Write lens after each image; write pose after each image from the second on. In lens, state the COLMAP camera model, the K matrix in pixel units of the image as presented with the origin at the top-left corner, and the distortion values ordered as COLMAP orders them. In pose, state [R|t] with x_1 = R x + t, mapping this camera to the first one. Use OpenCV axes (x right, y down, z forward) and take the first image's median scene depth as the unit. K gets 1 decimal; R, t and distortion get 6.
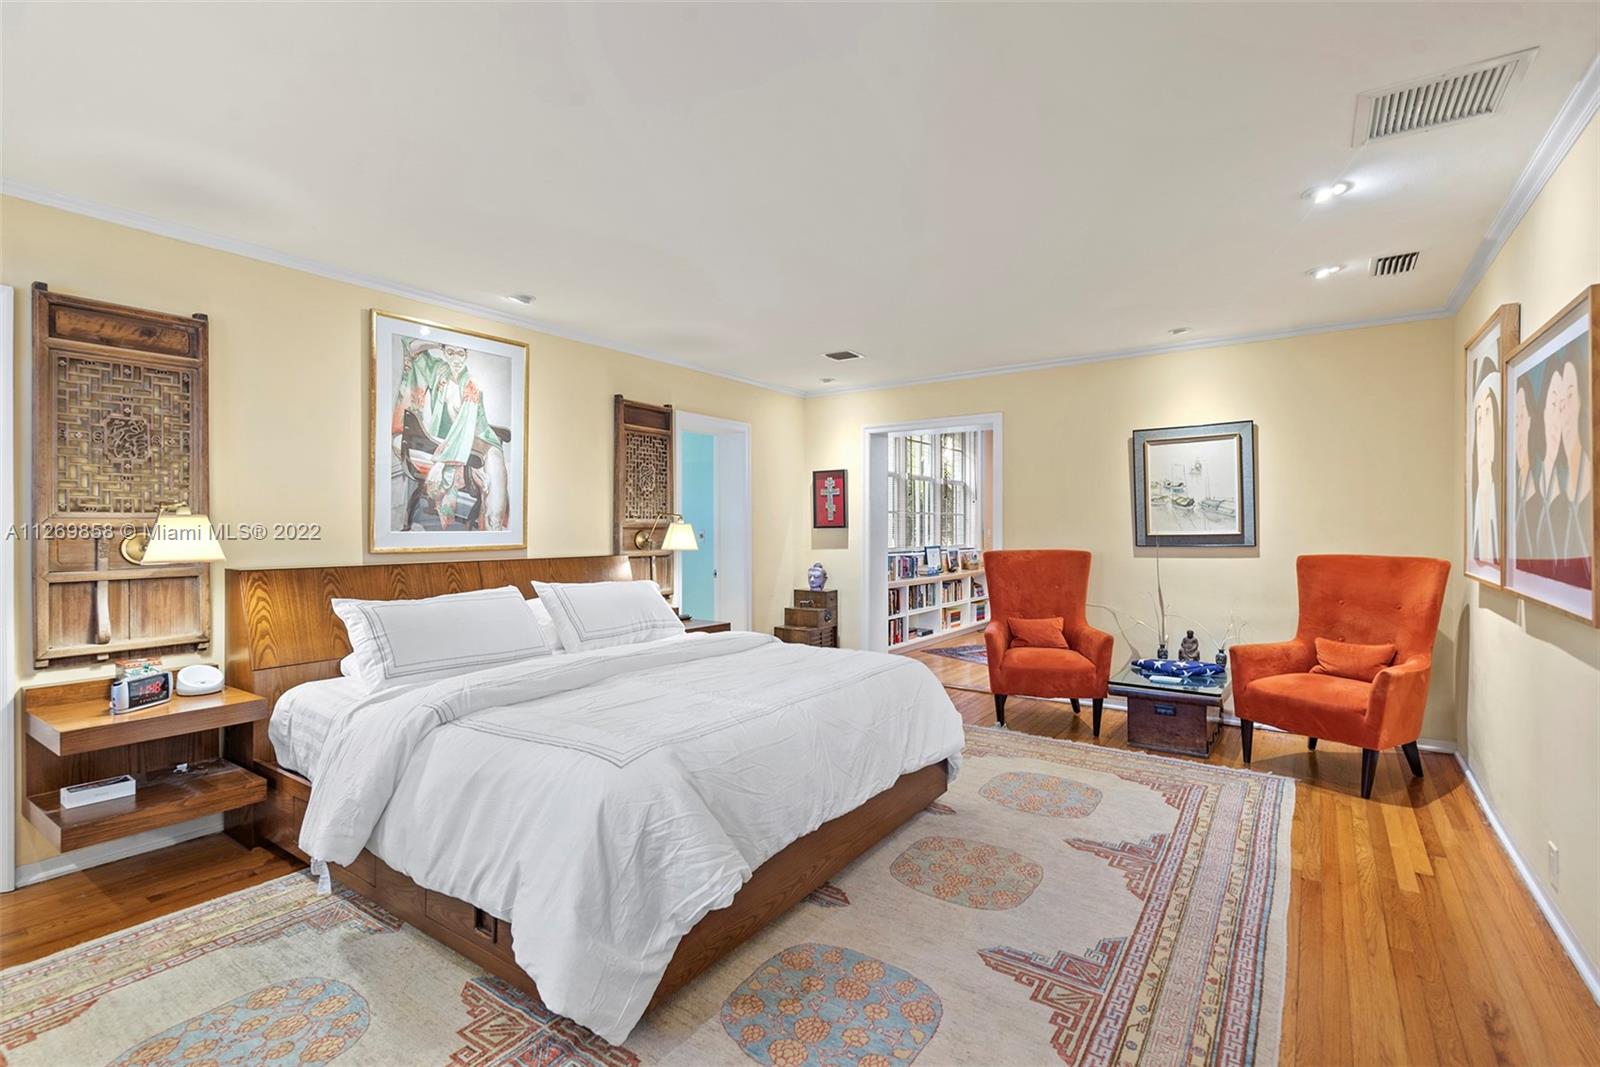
lens RADIAL K [[748.7, 0, 794.1], [0, 748.7, 525.6], [0, 0, 1]] dist [0.000454, -0.000398]
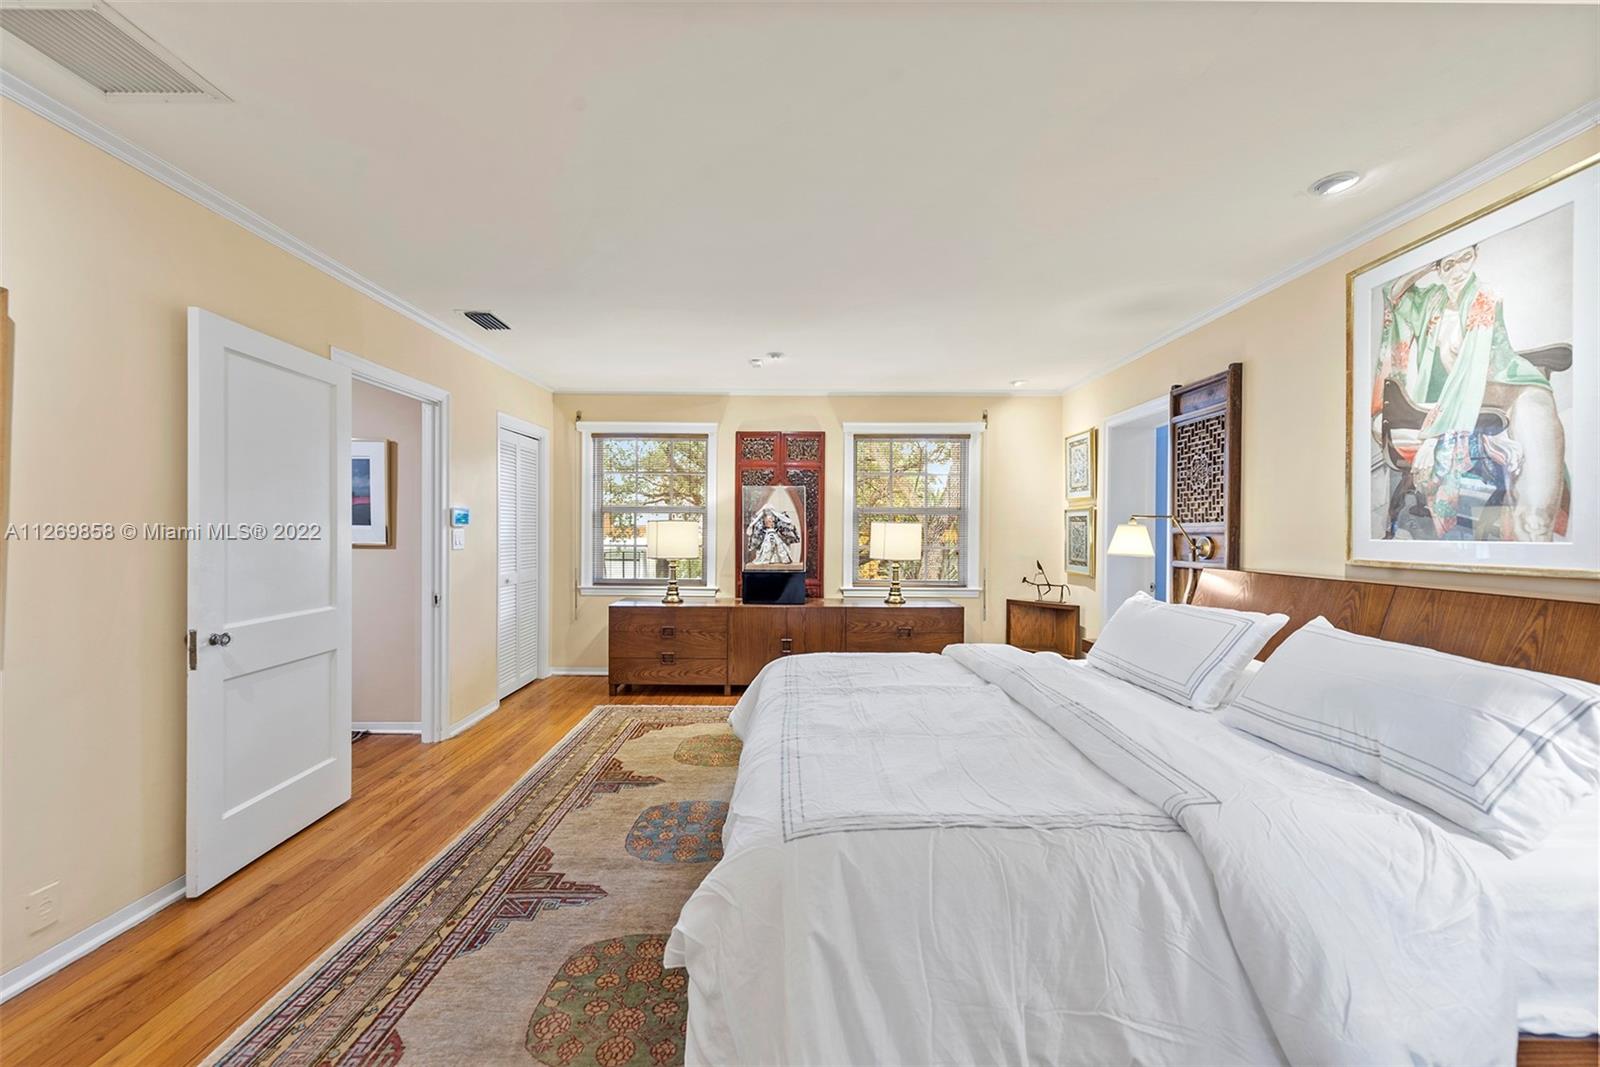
lens RADIAL K [[625.6, 0, 796.3], [0, 625.6, 535.4], [0, 0, 1]] dist [0.013564, -0.002774]
pose [[-0.823224, -0.000400, -0.567717, 0.328056], [-0.004569, 0.999972, 0.005921, 0.002559], [0.567699, 0.007468, -0.823203, 1.155408]]
